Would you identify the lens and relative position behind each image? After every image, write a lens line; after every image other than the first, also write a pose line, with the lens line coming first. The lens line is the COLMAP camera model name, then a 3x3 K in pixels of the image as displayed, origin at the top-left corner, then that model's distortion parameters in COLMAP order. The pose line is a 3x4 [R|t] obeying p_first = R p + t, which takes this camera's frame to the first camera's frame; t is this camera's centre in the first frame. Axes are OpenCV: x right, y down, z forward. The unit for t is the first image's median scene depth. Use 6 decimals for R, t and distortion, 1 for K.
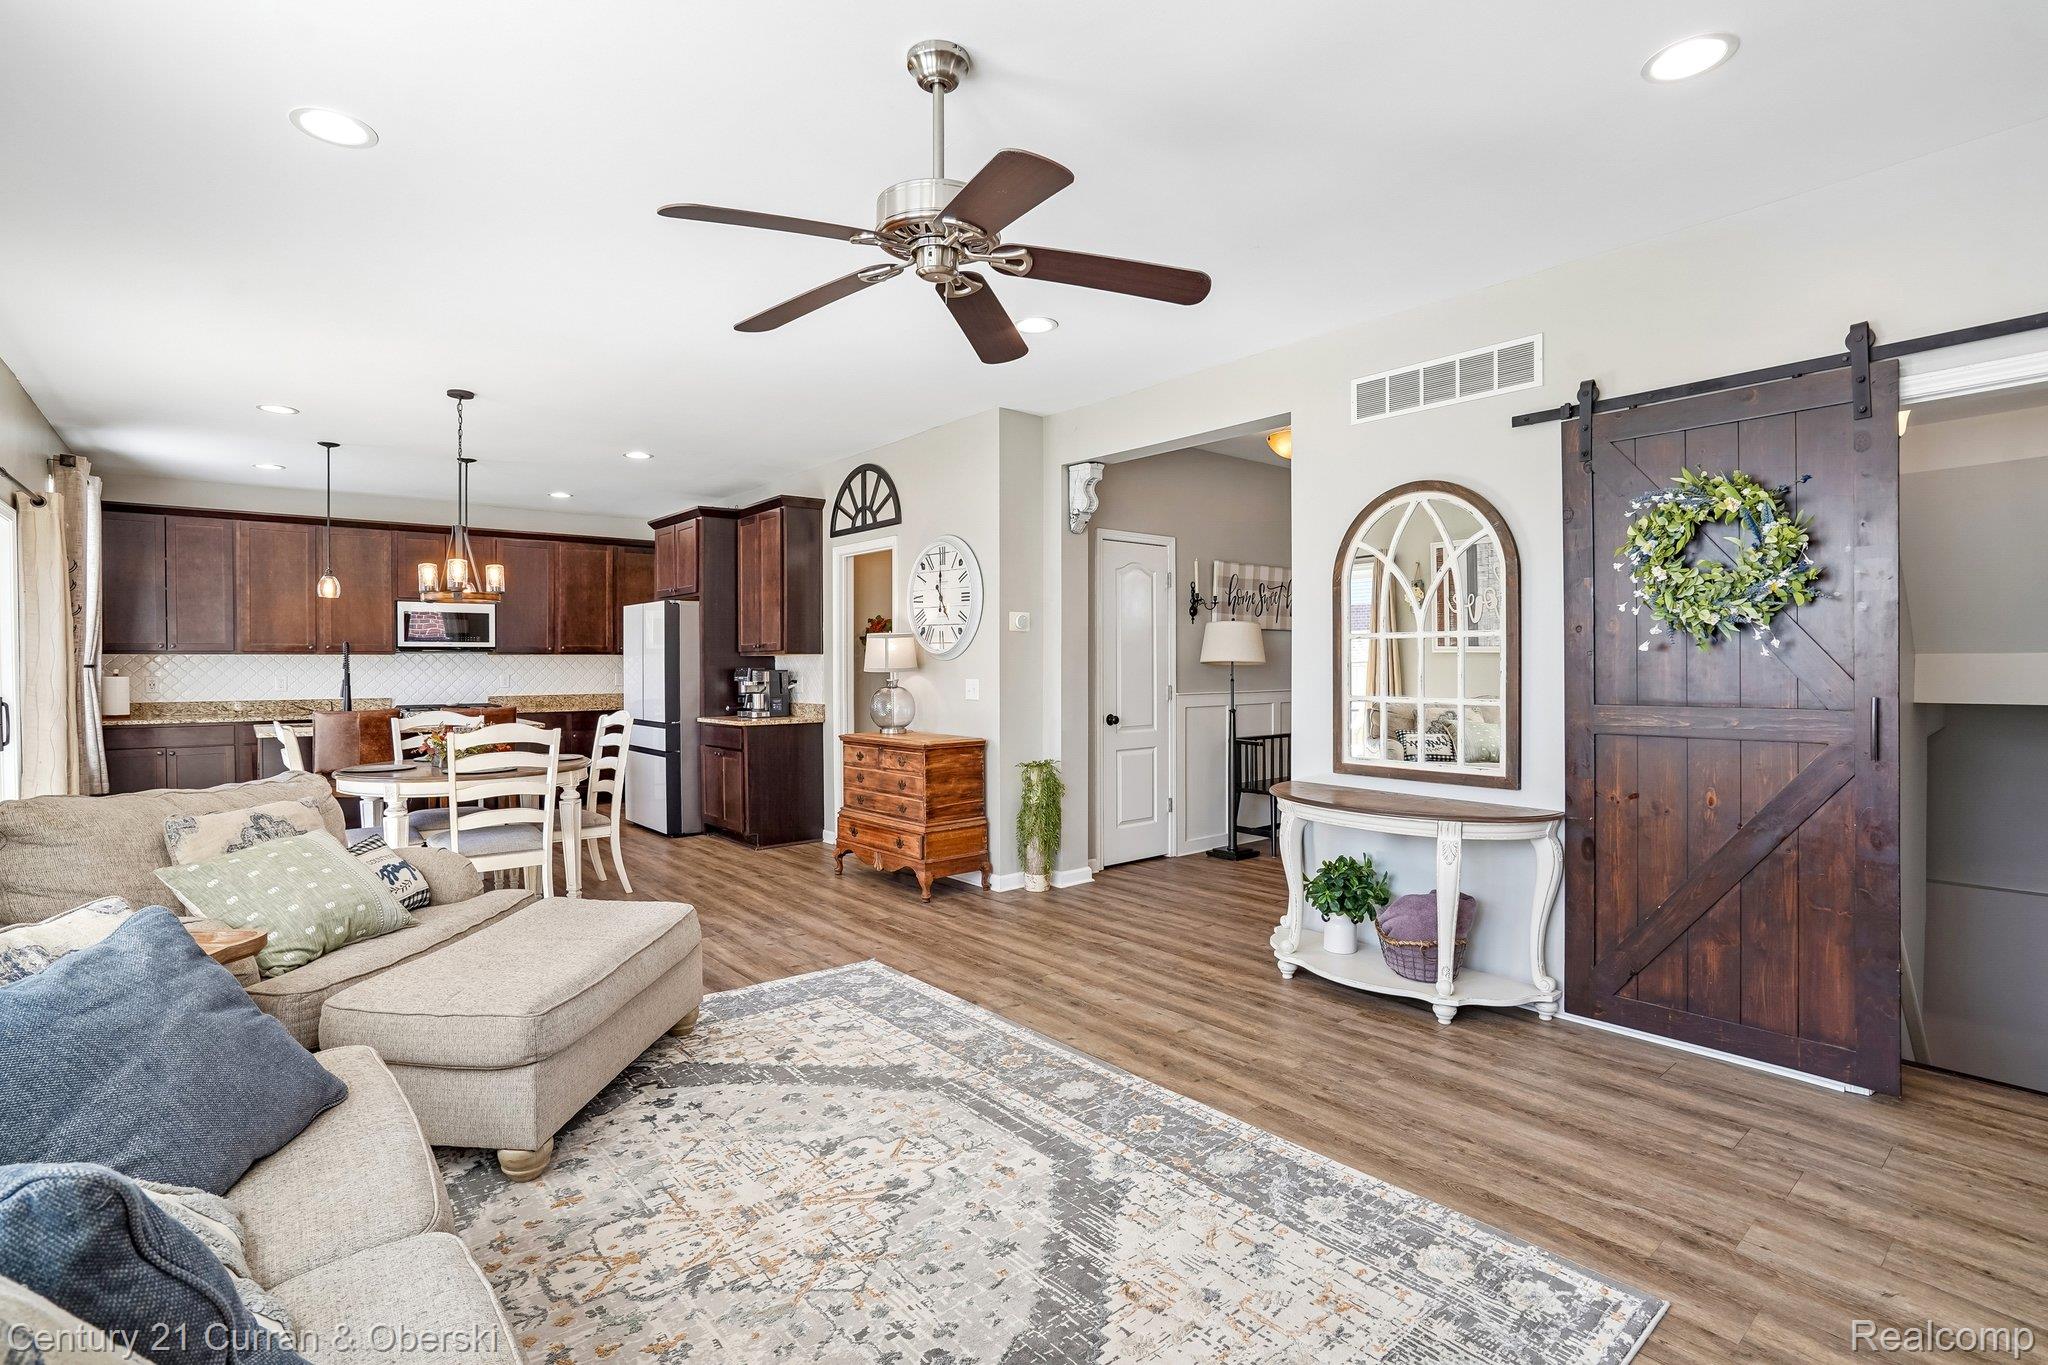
lens RADIAL K [[970.9, 0, 1026.0], [0, 970.9, 690.9], [0, 0, 1]] dist [-0.050102, 0.015151]
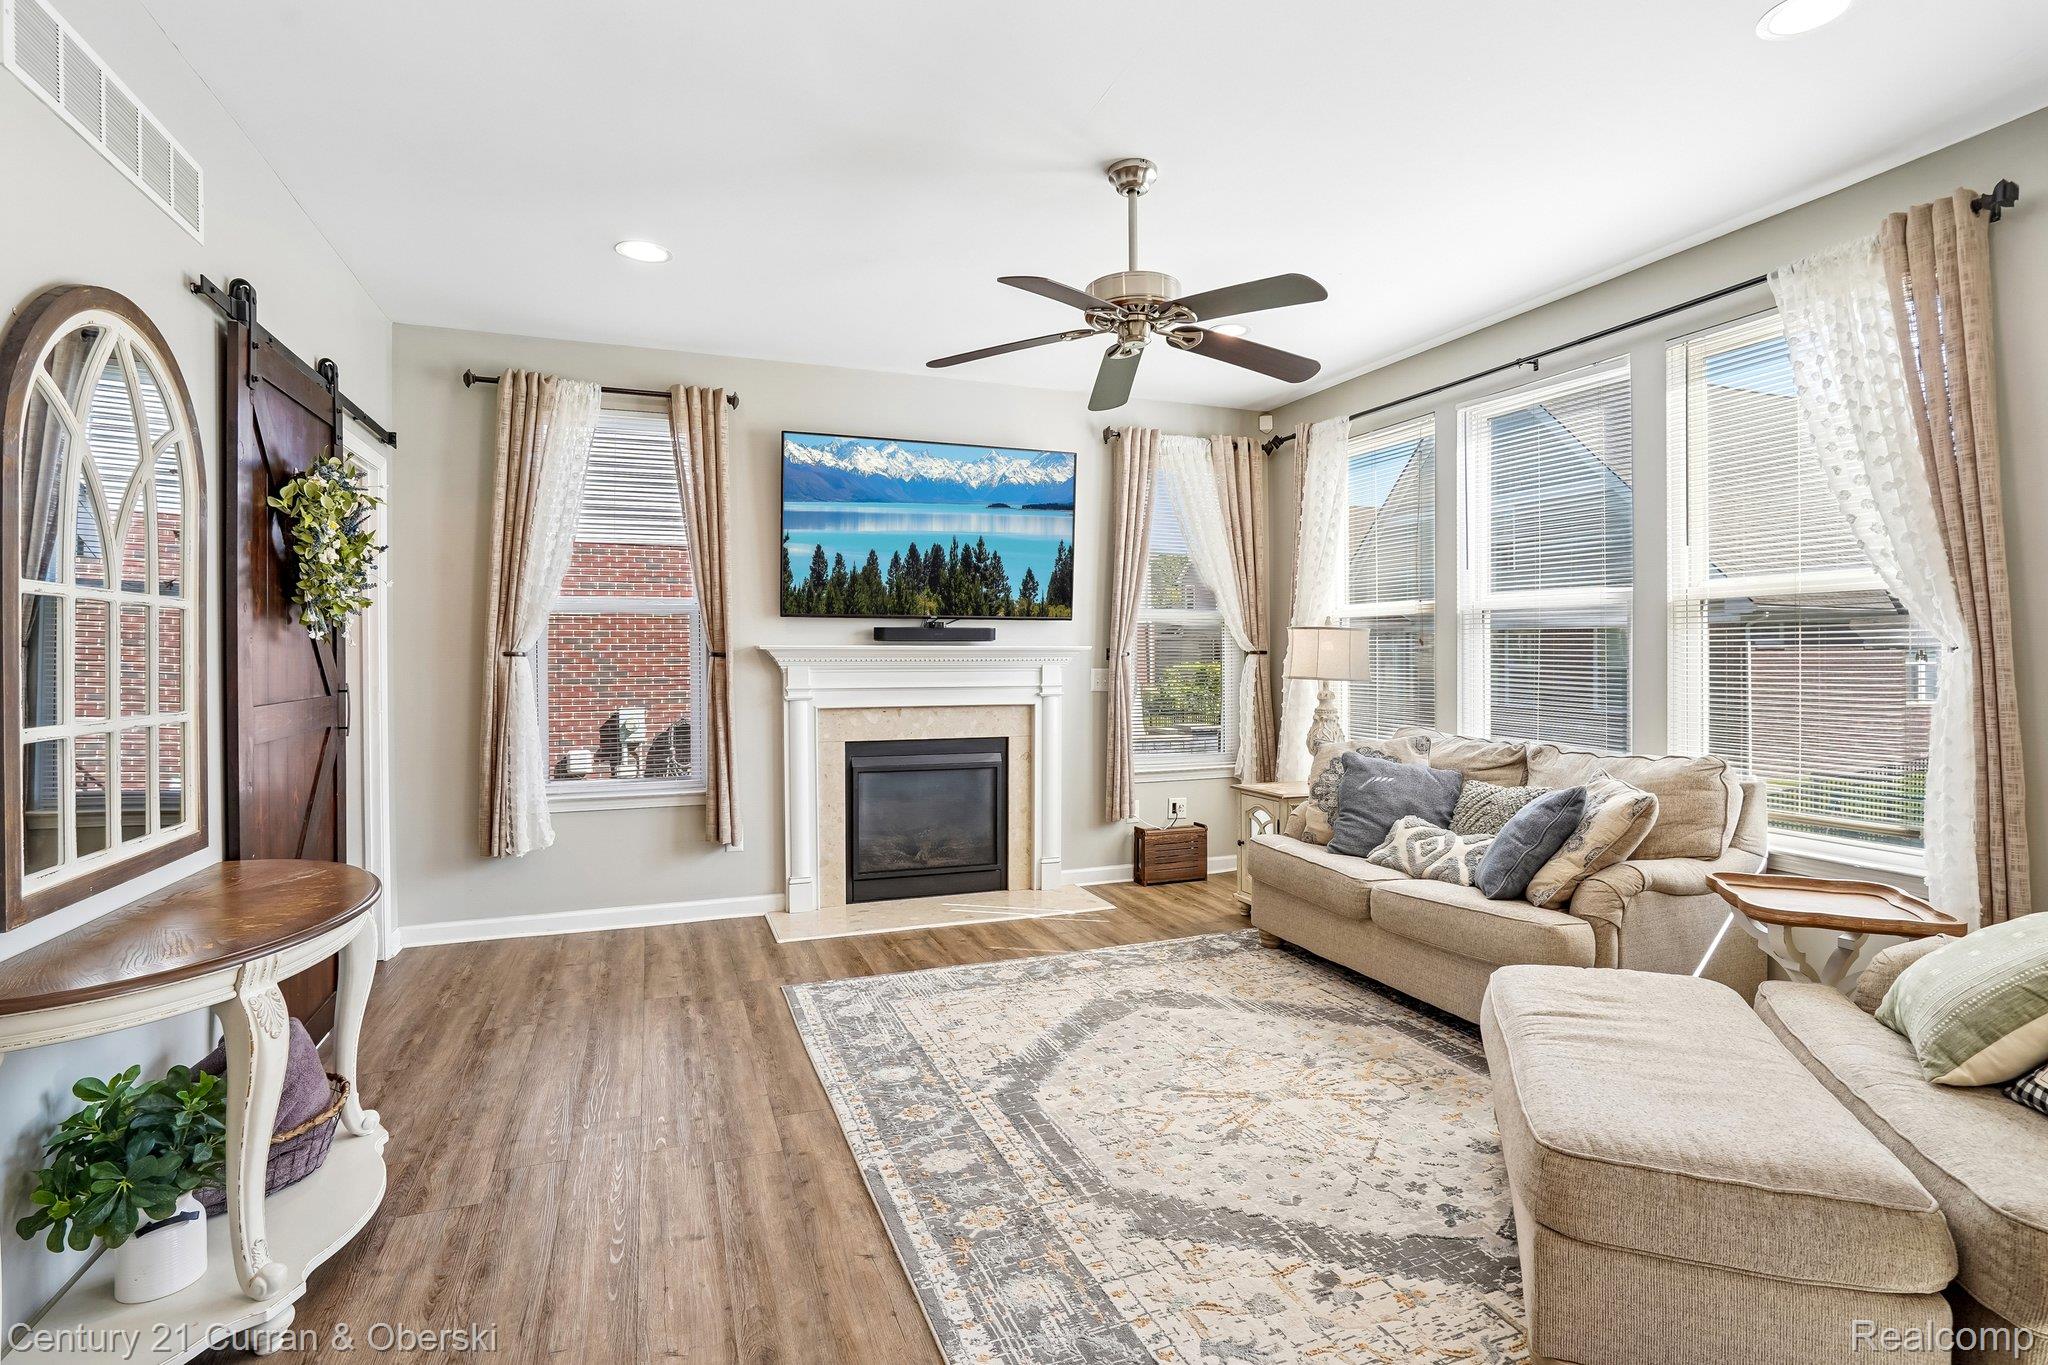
lens RADIAL K [[970.9, 0, 1018.8], [0, 970.9, 661.9], [0, 0, 1]] dist [-0.050102, 0.015151]
pose [[-0.943016, -0.000729, 0.332746, -0.237244], [0.008615, 0.999609, 0.026604, -0.036616], [-0.332635, 0.027955, -0.942641, 1.461213]]
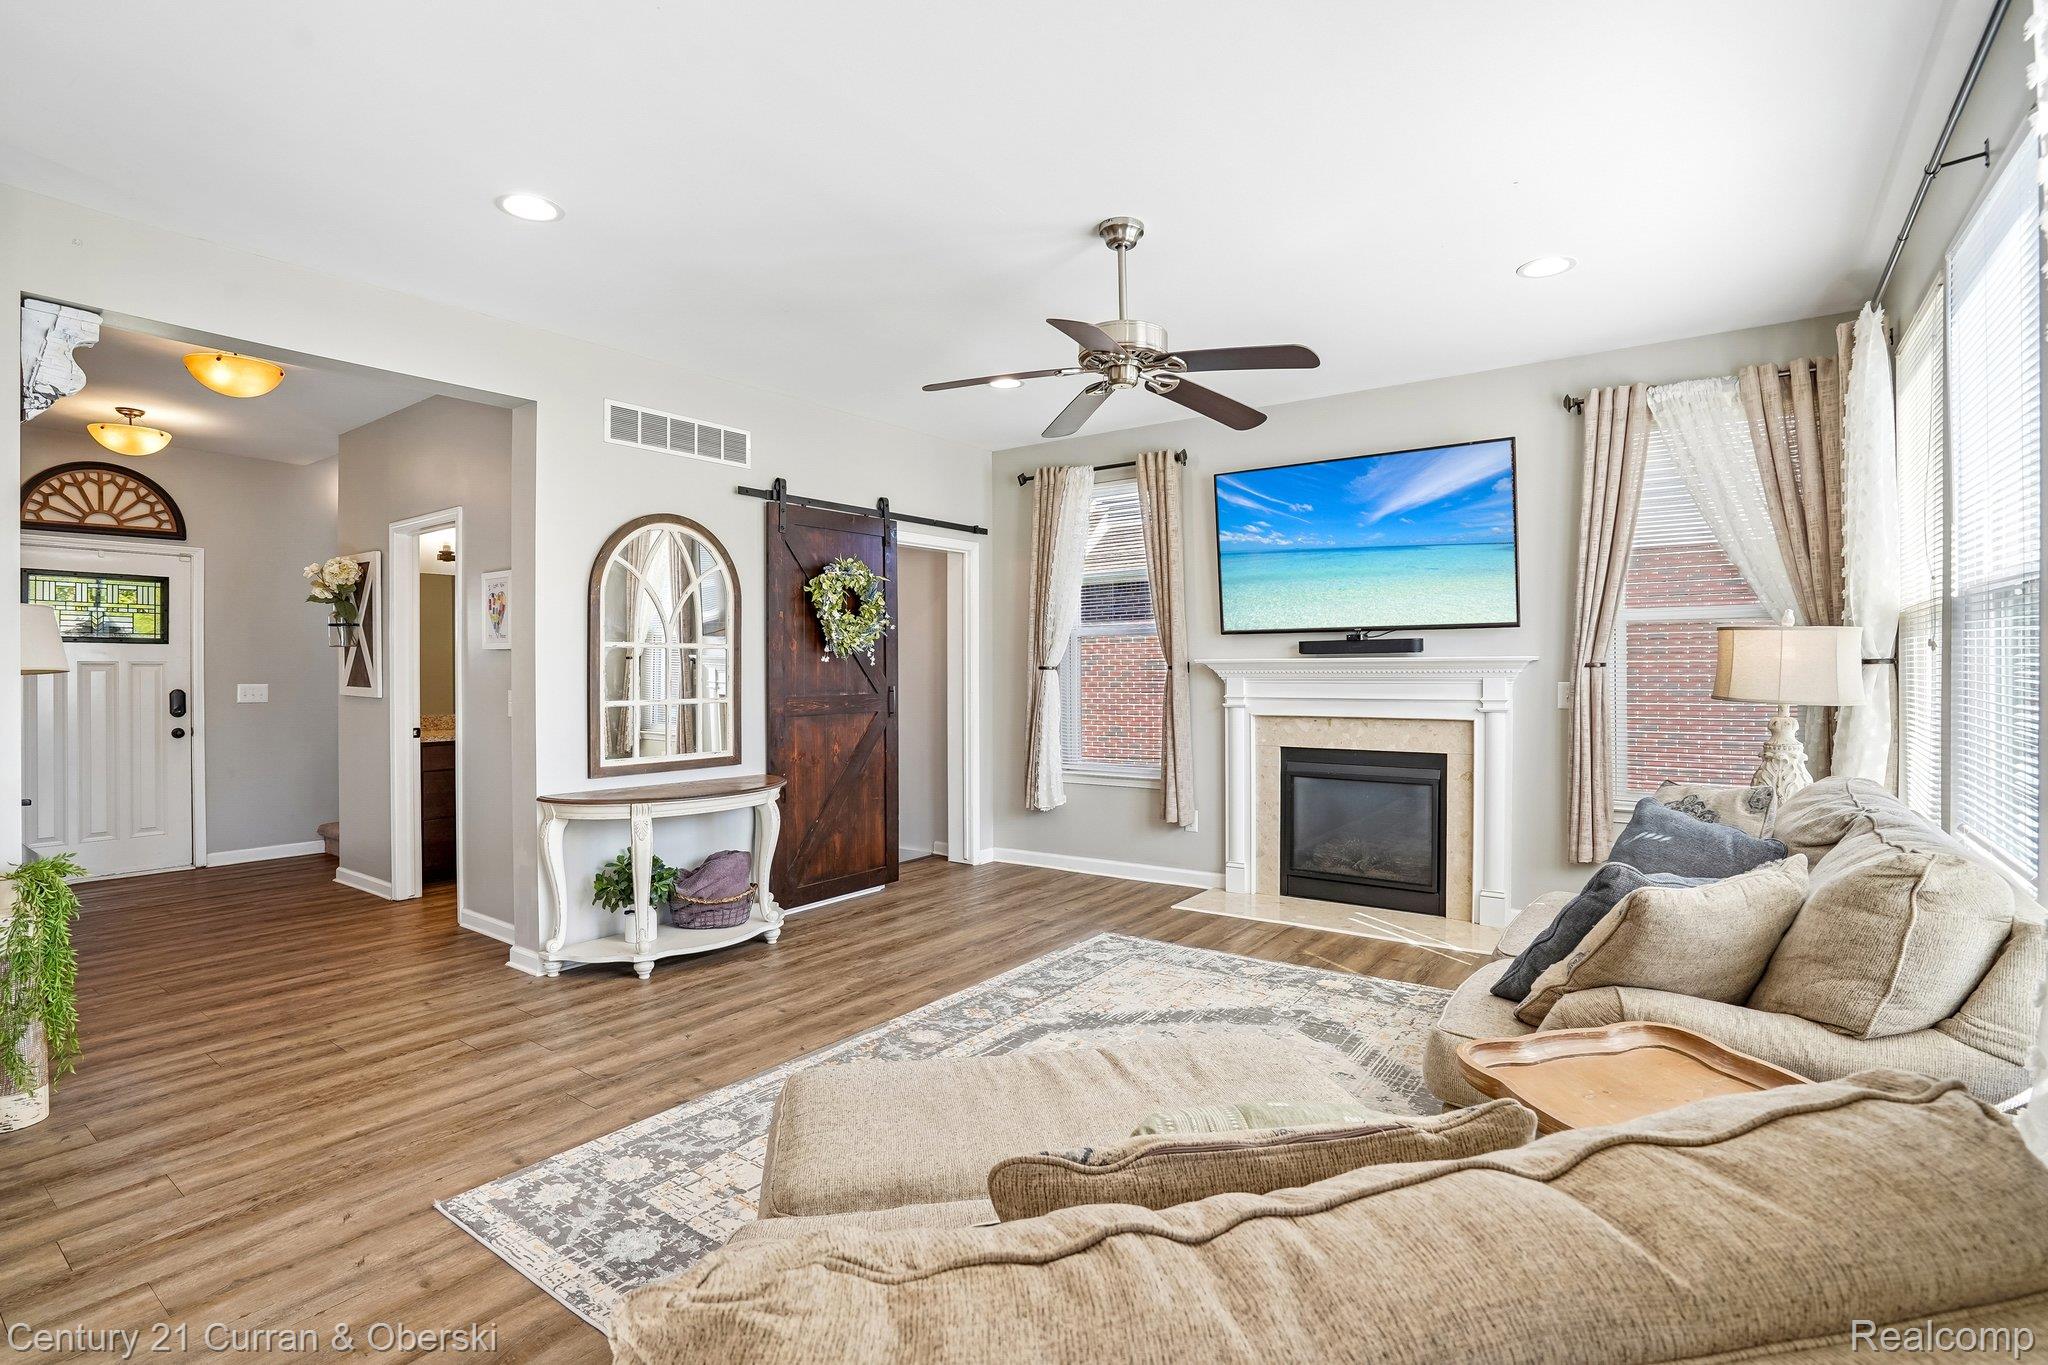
lens RADIAL K [[970.9, 0, 1035.9], [0, 970.9, 669.5], [0, 0, 1]] dist [-0.050102, 0.015151]
pose [[-0.238327, -0.001360, 0.971184, -0.925221], [0.027683, 0.999583, 0.008193, -0.029223], [-0.970790, 0.028838, -0.238190, 0.944949]]
